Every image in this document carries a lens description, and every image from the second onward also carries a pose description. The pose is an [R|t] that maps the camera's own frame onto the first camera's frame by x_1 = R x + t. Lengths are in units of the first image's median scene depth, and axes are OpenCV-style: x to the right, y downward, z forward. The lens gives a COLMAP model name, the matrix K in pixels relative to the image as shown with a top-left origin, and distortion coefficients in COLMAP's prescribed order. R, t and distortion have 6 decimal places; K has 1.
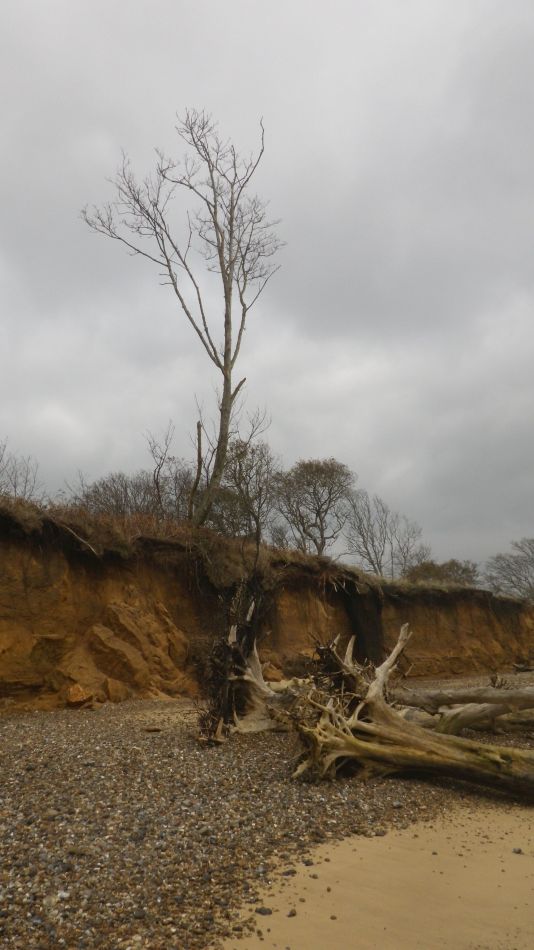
lens RADIAL K [[776.9, 0, 264.7], [0, 776.9, 465.2], [0, 0, 1]] dist [-0.001549, -0.011451]
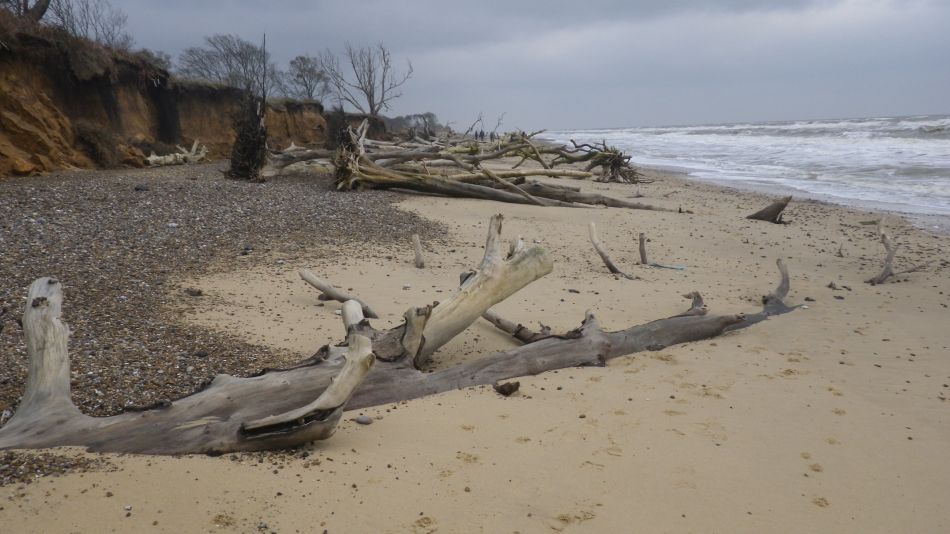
lens RADIAL K [[776.9, 0, 470.8], [0, 776.9, 261.0], [0, 0, 1]] dist [-0.001549, -0.011451]
pose [[0.781968, -0.083921, 0.617643, -0.347595], [-0.155336, 0.933395, 0.323487, -0.058550], [-0.603652, -0.348899, 0.716850, -0.289550]]
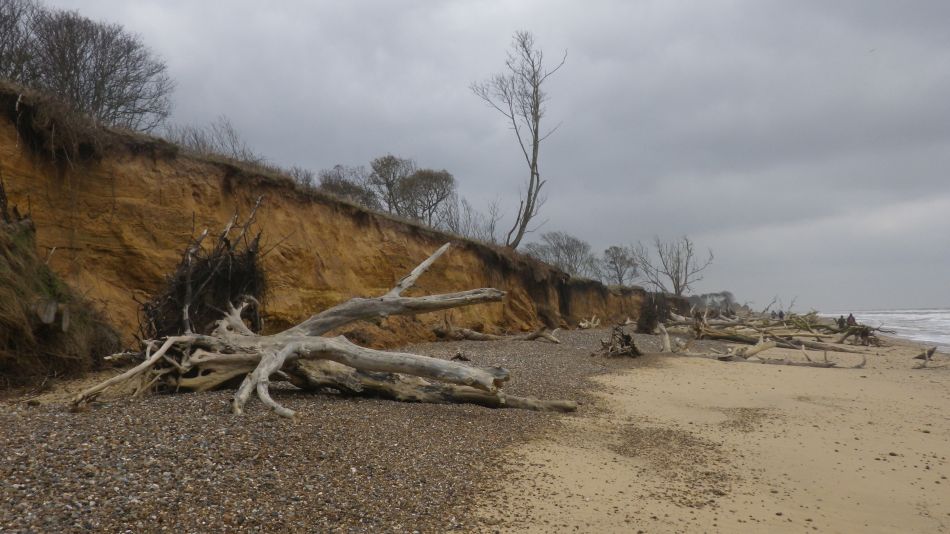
lens RADIAL K [[776.9, 0, 476.8], [0, 776.9, 269.7], [0, 0, 1]] dist [-0.001549, -0.011451]
pose [[0.951613, 0.042405, 0.304358, -0.884968], [-0.095571, 0.982156, 0.161977, -0.212481], [-0.292059, -0.183227, 0.938685, -0.977326]]
